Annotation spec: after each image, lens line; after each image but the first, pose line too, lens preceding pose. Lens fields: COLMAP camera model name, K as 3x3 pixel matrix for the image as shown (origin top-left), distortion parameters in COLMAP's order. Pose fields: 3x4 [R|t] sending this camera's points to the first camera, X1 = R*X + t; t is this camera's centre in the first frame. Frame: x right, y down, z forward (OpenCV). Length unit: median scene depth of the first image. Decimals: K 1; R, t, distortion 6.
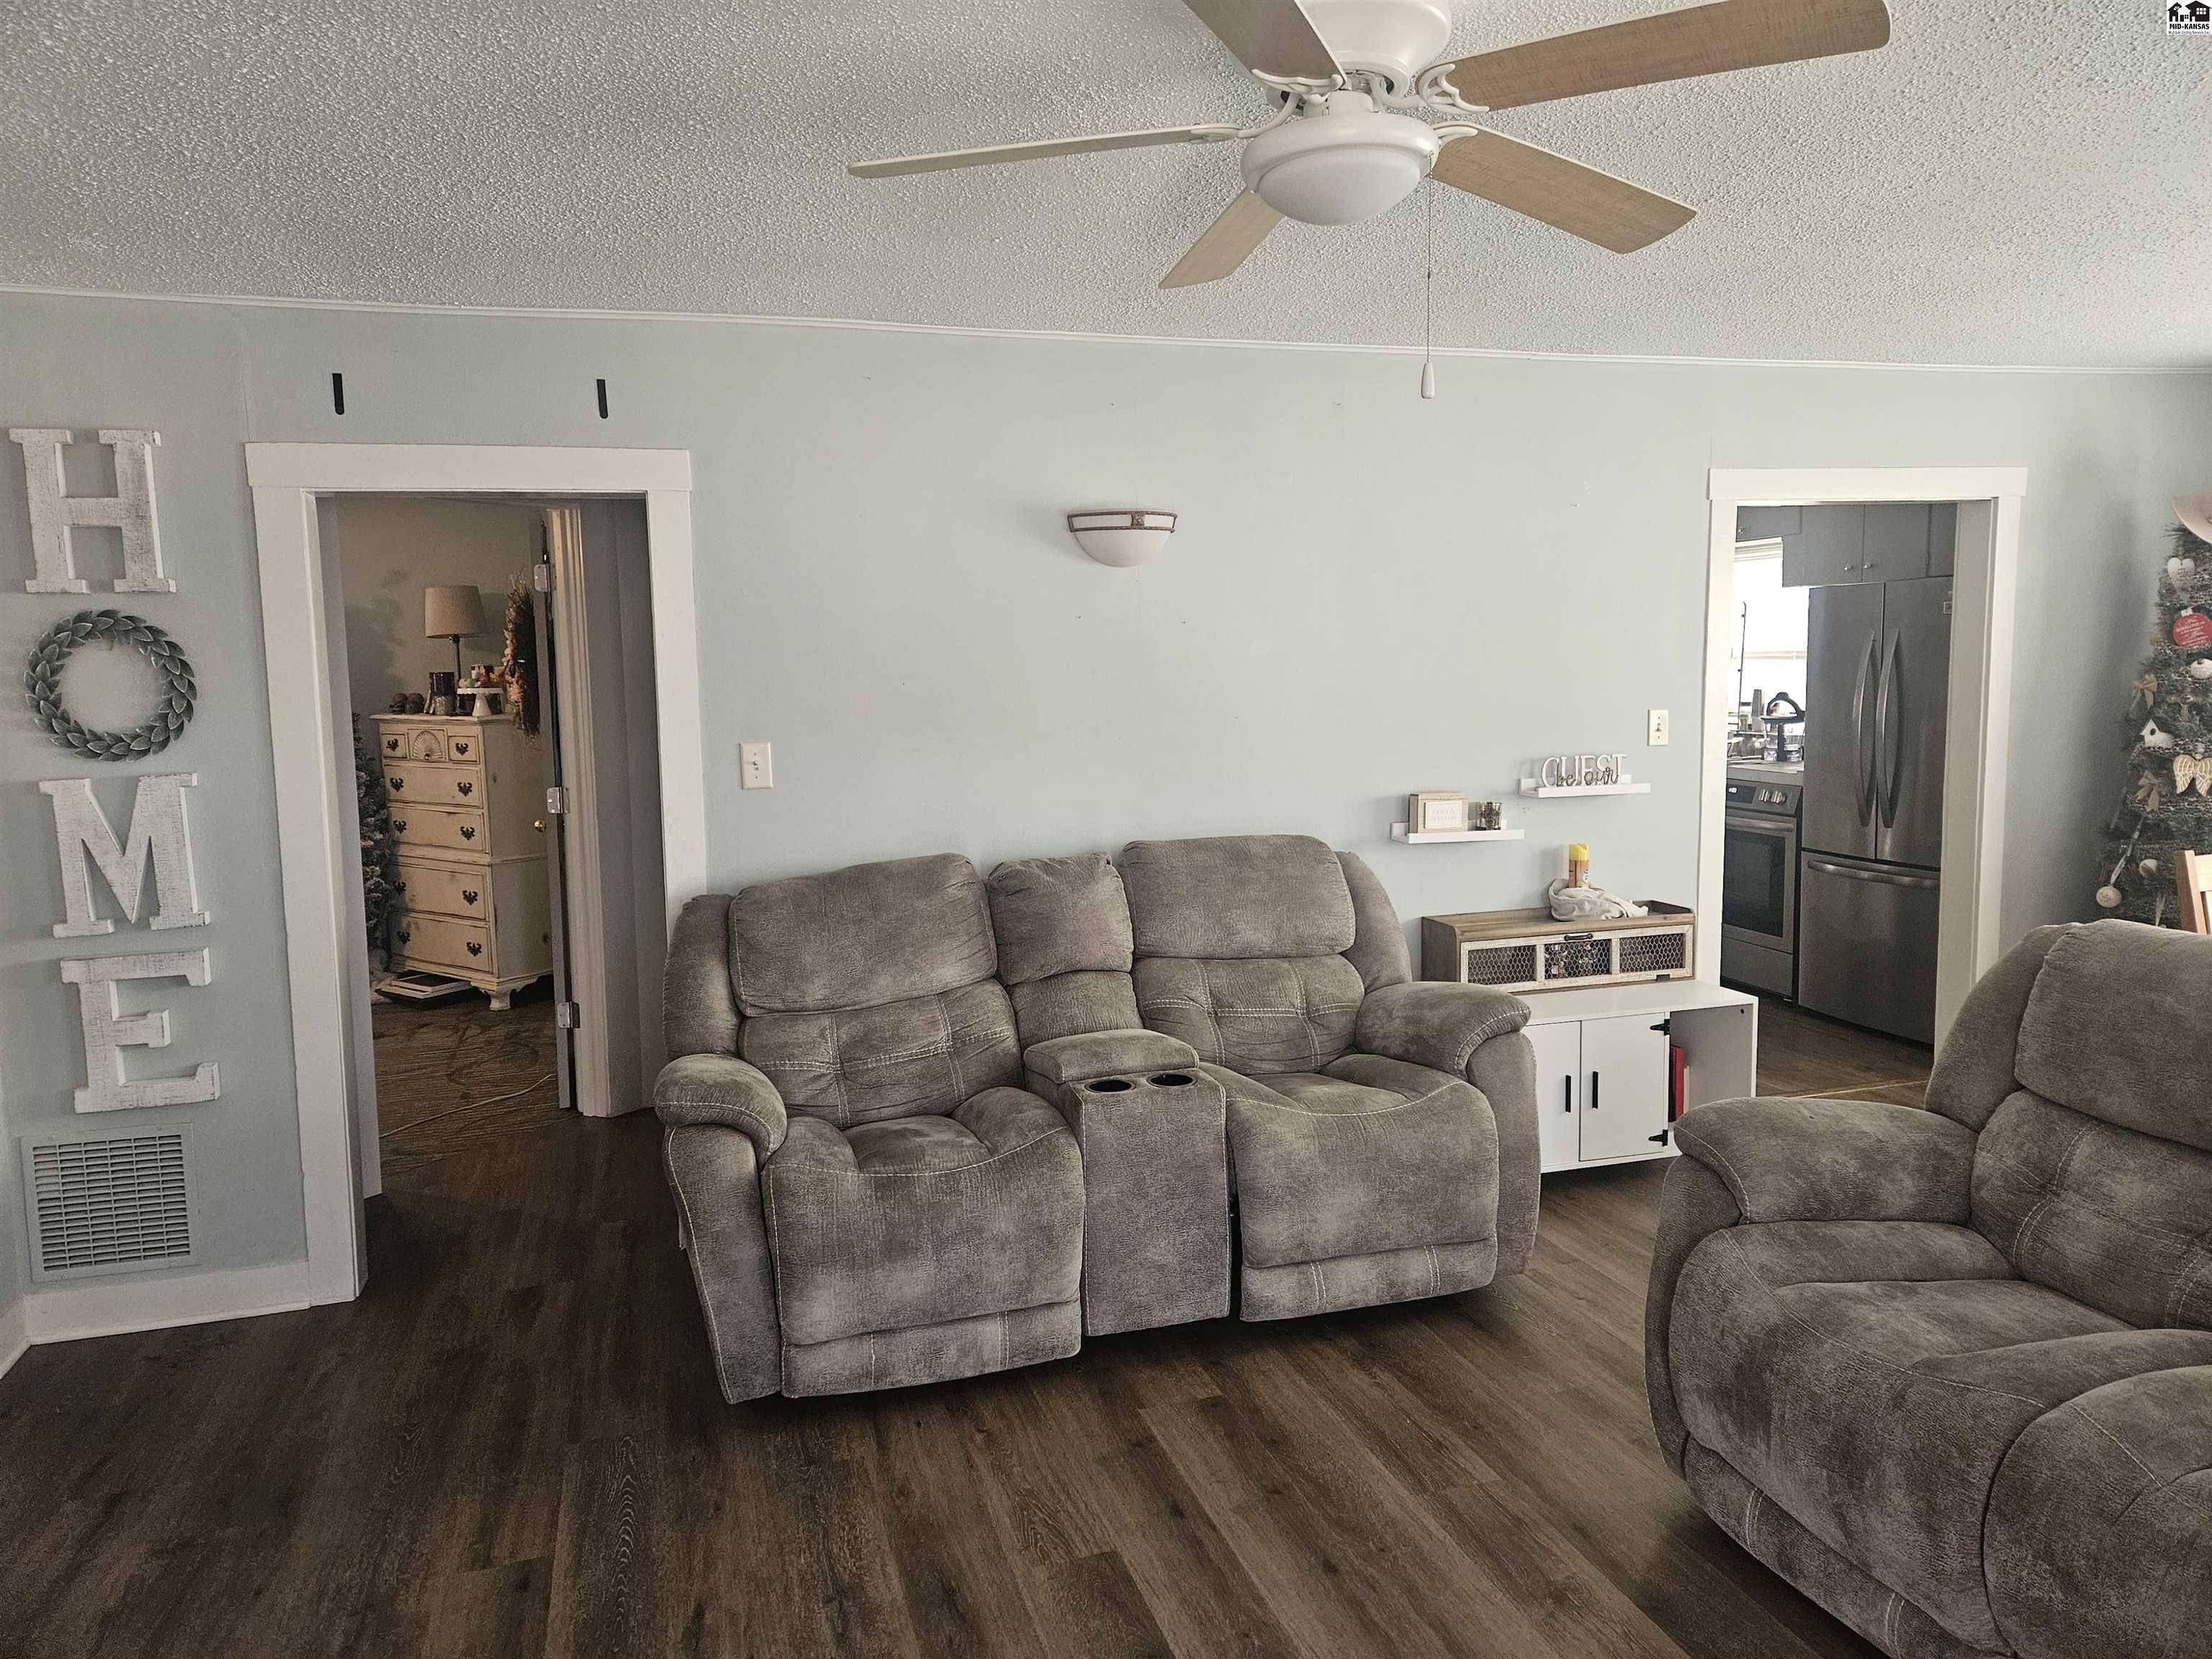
lens RADIAL K [[1459.5, 0, 1093.7], [0, 1459.5, 819.1], [0, 0, 1]] dist [0.048267, -0.005674]
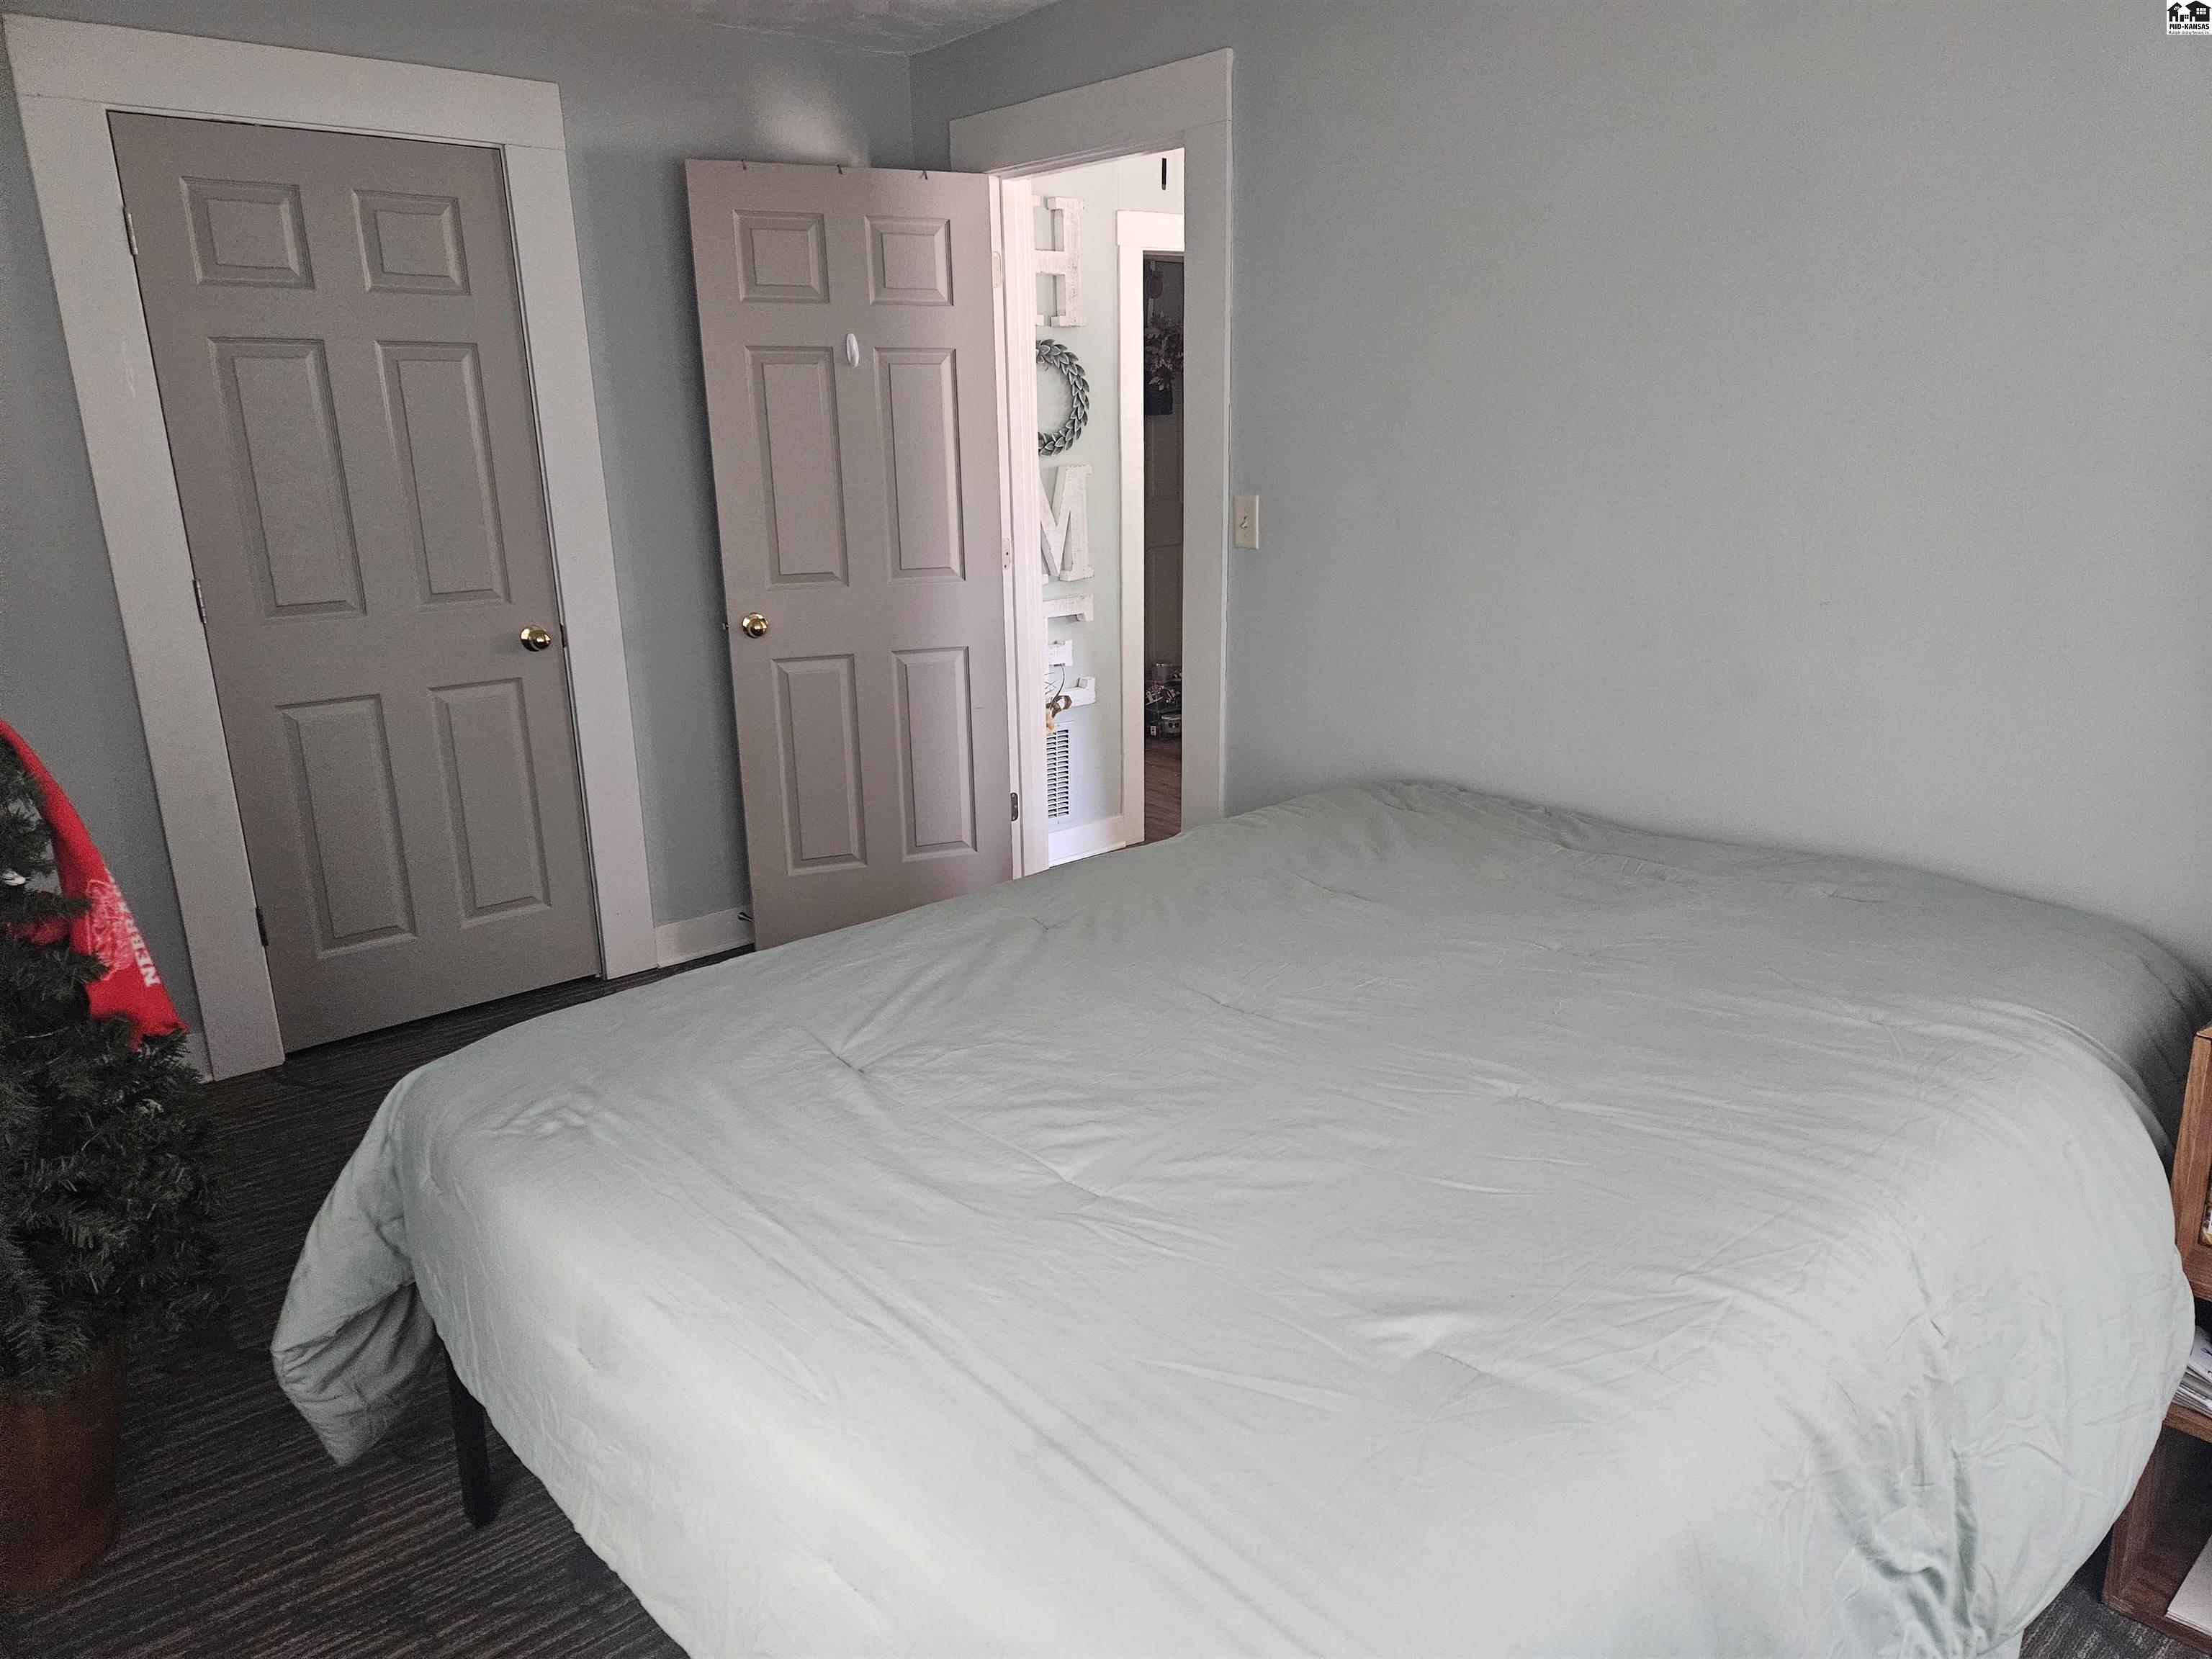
lens RADIAL K [[1459.5, 0, 1108.8], [0, 1459.5, 830.7], [0, 0, 1]] dist [0.048267, -0.005674]
pose [[0.918810, -0.096962, 0.382604, -1.149984], [0.034348, 0.985321, 0.167222, 0.078057], [-0.393202, -0.140503, 0.908653, -0.295941]]
